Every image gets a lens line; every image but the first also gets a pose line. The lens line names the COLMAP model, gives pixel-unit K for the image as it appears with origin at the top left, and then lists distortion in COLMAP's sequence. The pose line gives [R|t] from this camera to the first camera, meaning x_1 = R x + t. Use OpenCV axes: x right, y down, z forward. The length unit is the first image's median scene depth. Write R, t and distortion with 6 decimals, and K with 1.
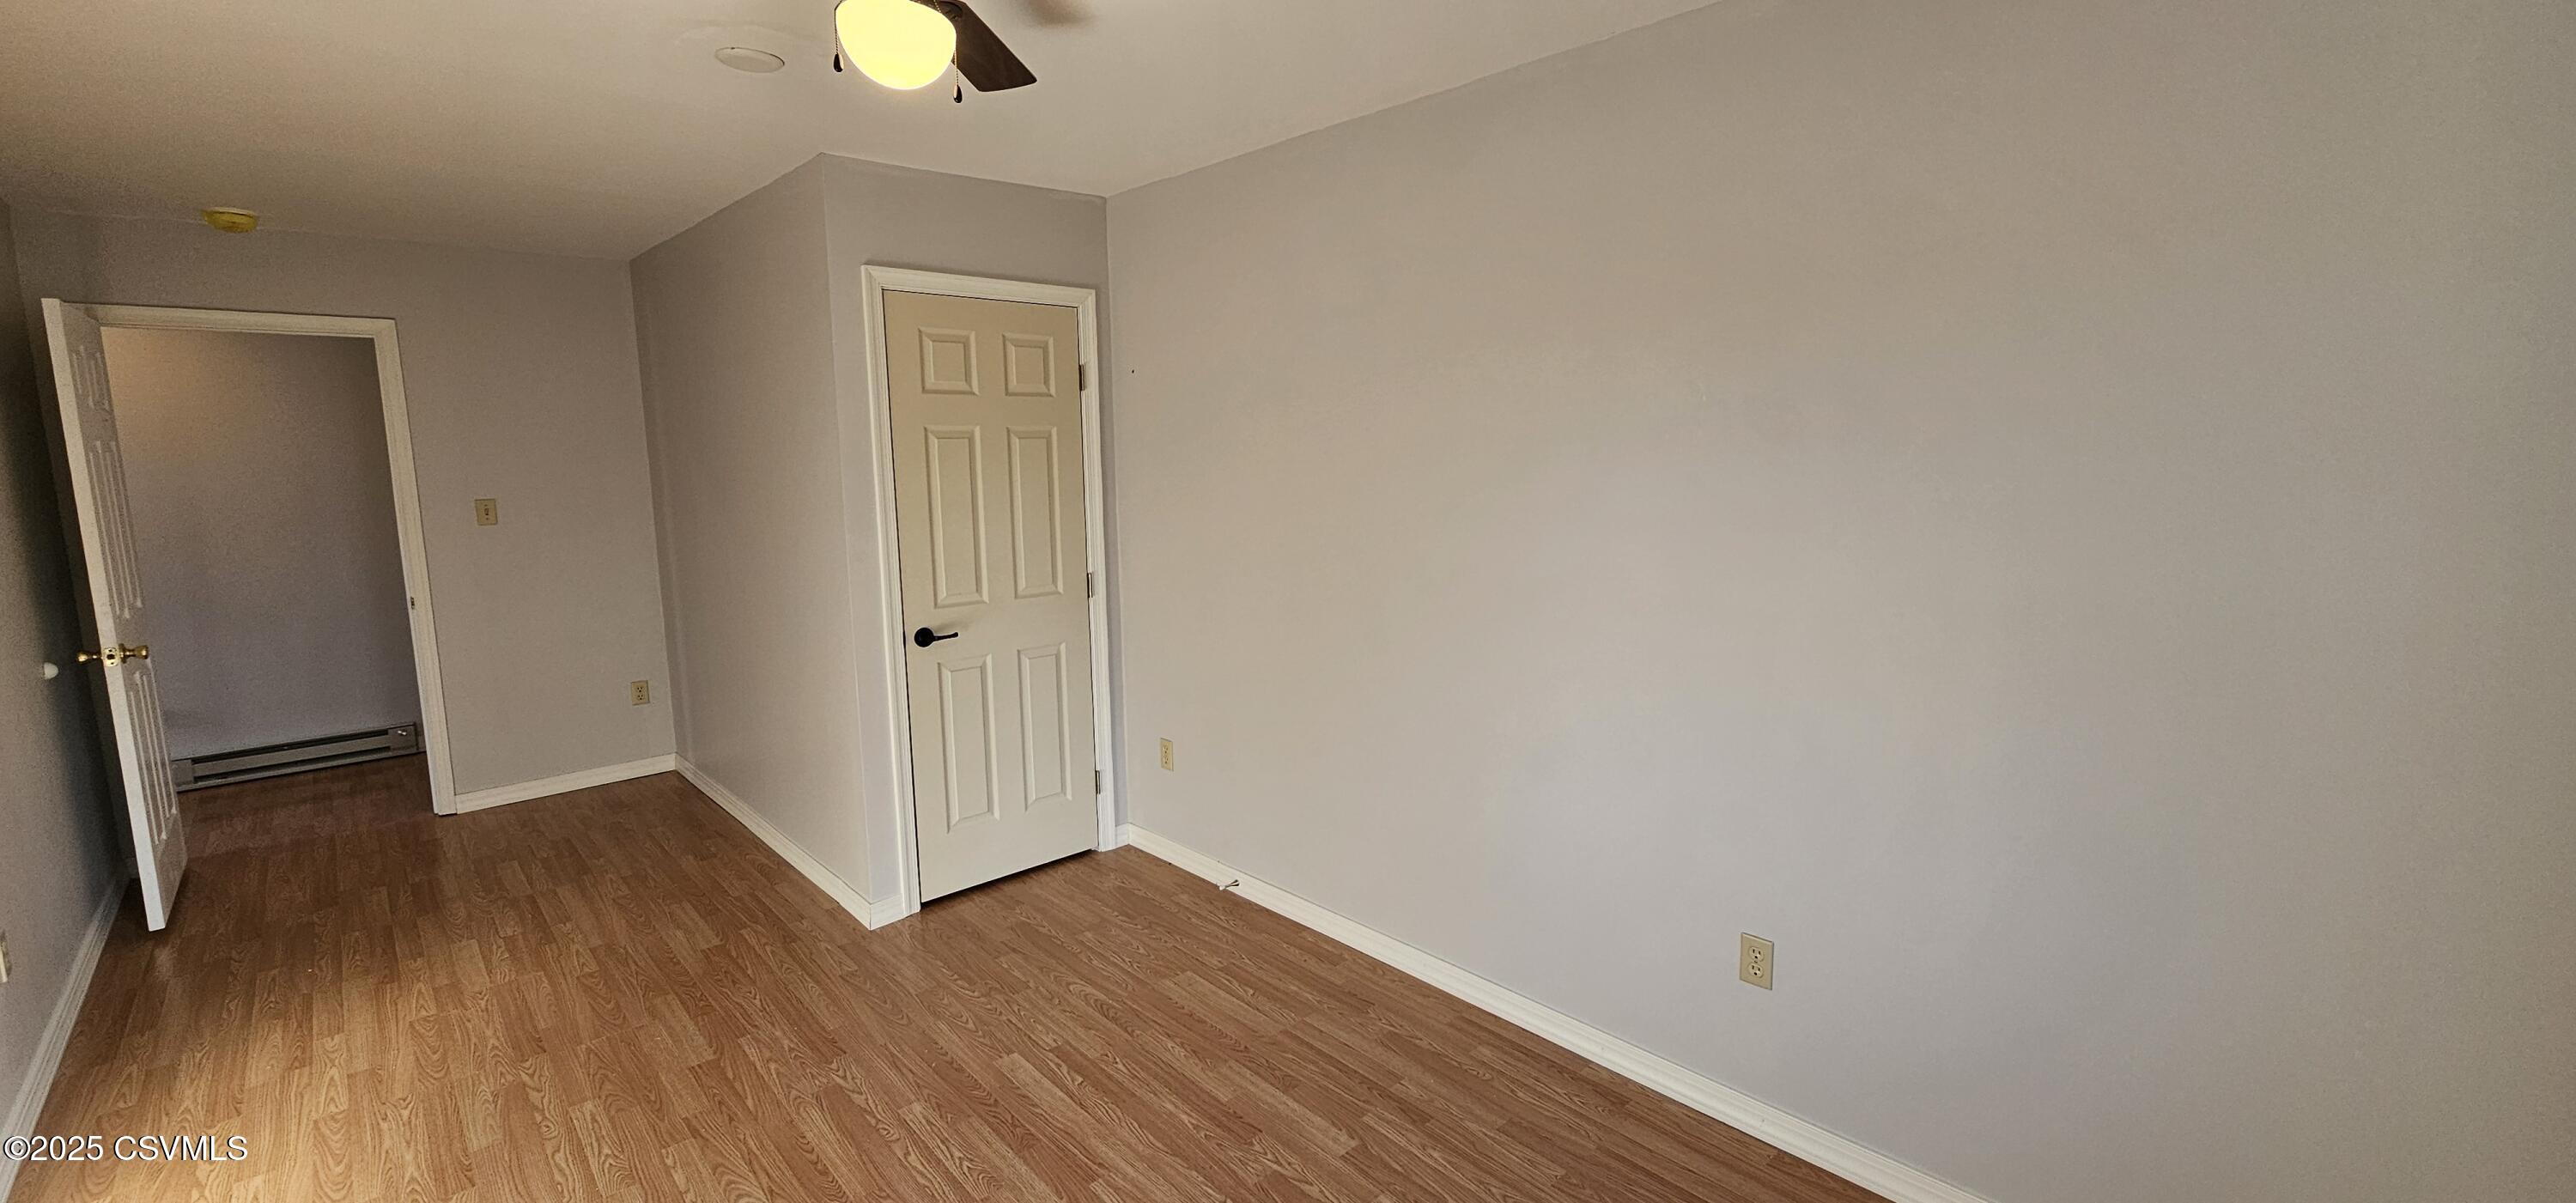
lens RADIAL K [[1058.3, 0, 1293.9], [0, 1058.3, 588.9], [0, 0, 1]] dist [-0.001850, 0.004228]
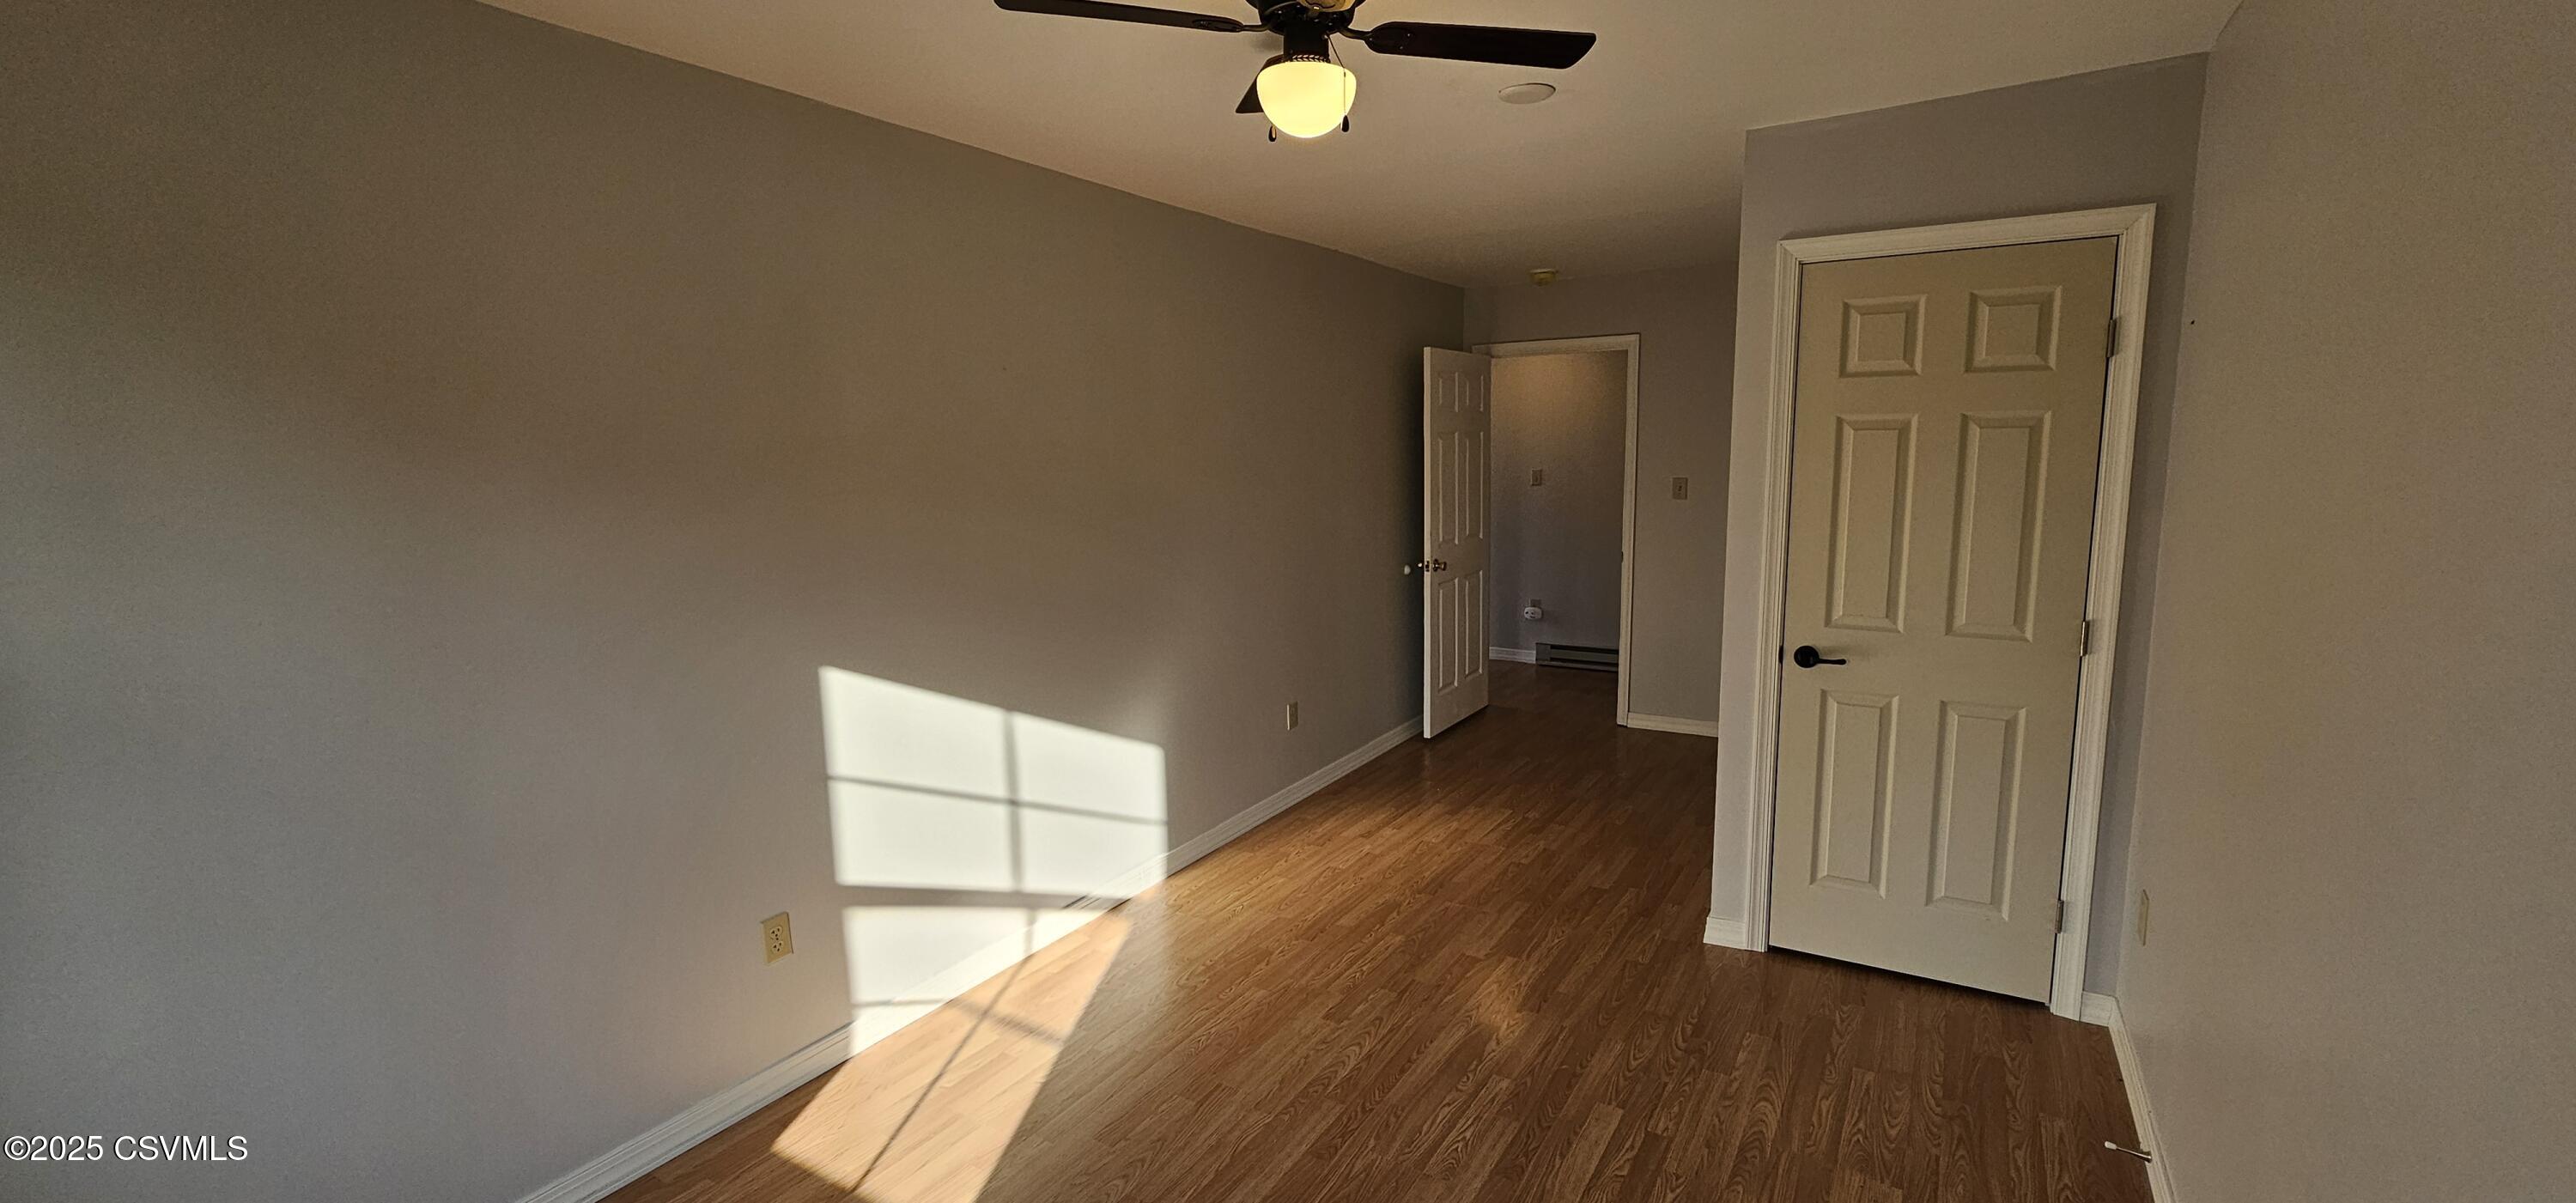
lens RADIAL K [[1058.3, 0, 1293.9], [0, 1058.3, 588.9], [0, 0, 1]] dist [-0.001850, 0.004228]
pose [[0.264873, 0.142986, -0.953623, 0.397061], [-0.120971, 0.986059, 0.114249, -0.063302], [0.956665, 0.085099, 0.278477, 0.368973]]
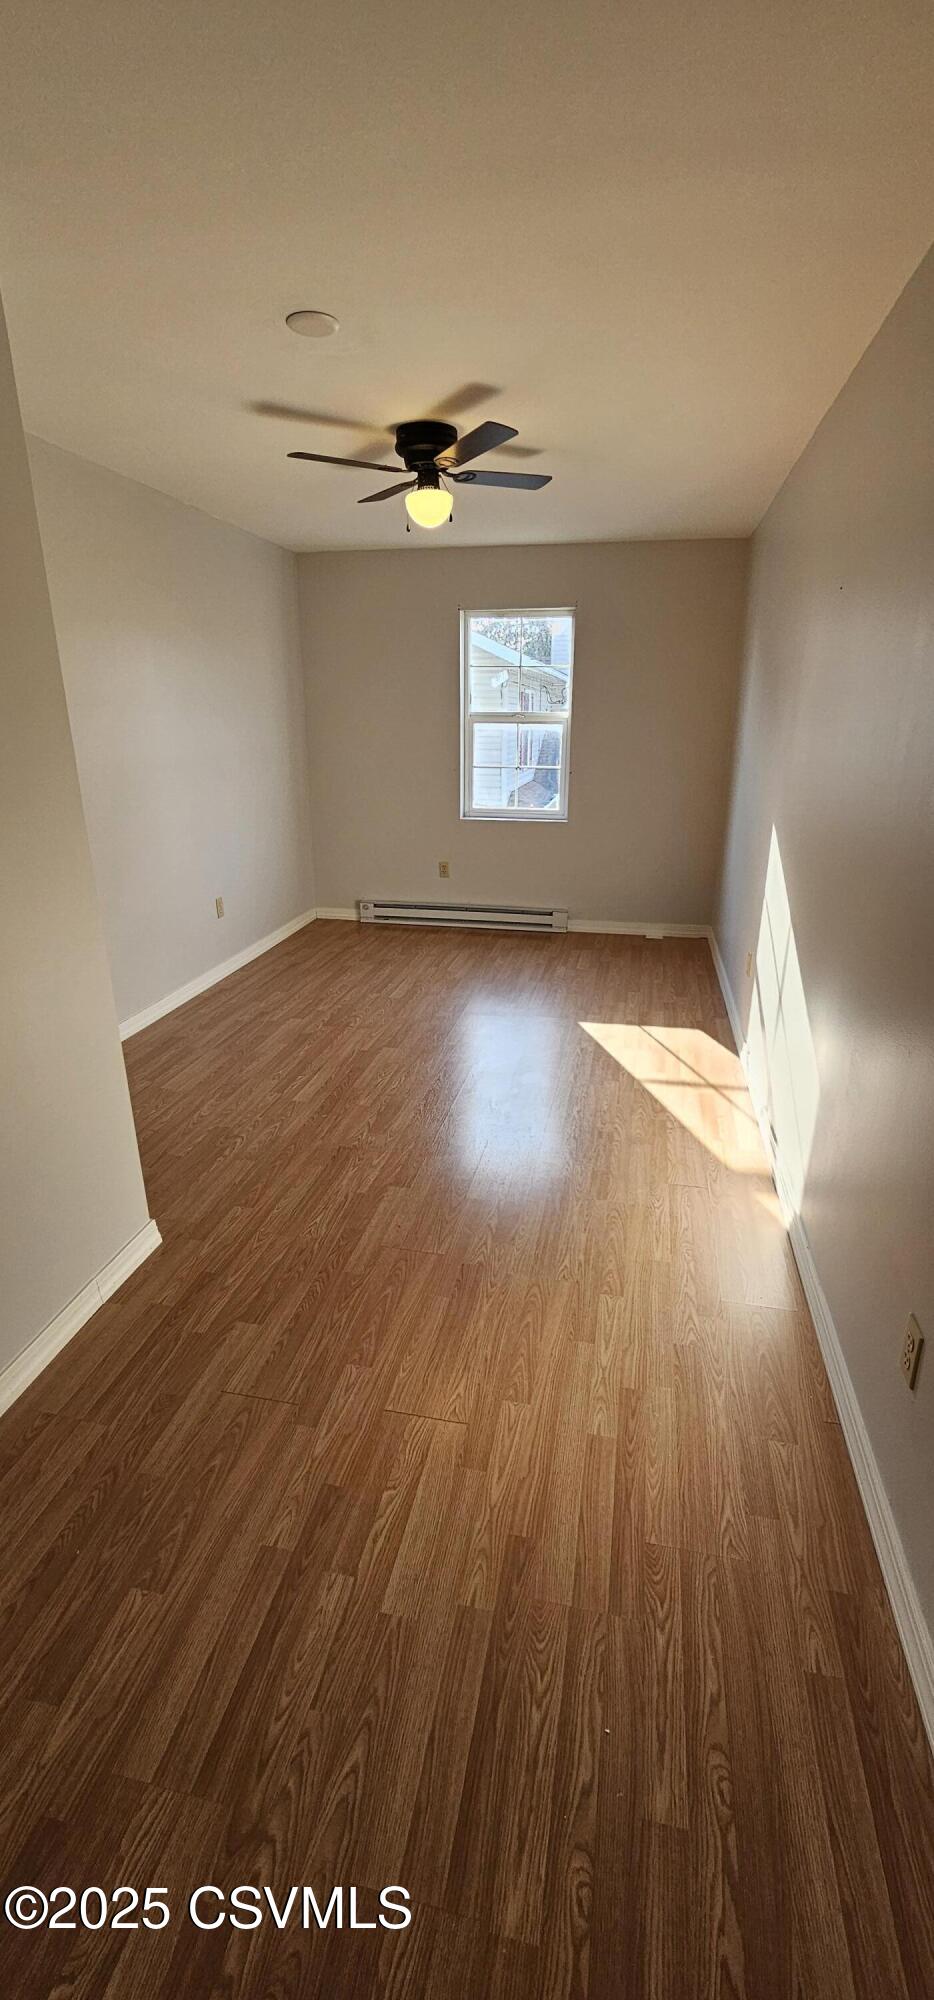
lens RADIAL K [[821.6, 0, 467.0], [0, 821.6, 1000.0], [0, 0, 1]] dist [-0.001850, 0.004228]
pose [[-0.578111, -0.252359, 0.775953, -1.106333], [0.128754, 0.910844, 0.392155, -0.112609], [-0.805736, 0.326616, -0.494077, 1.135691]]
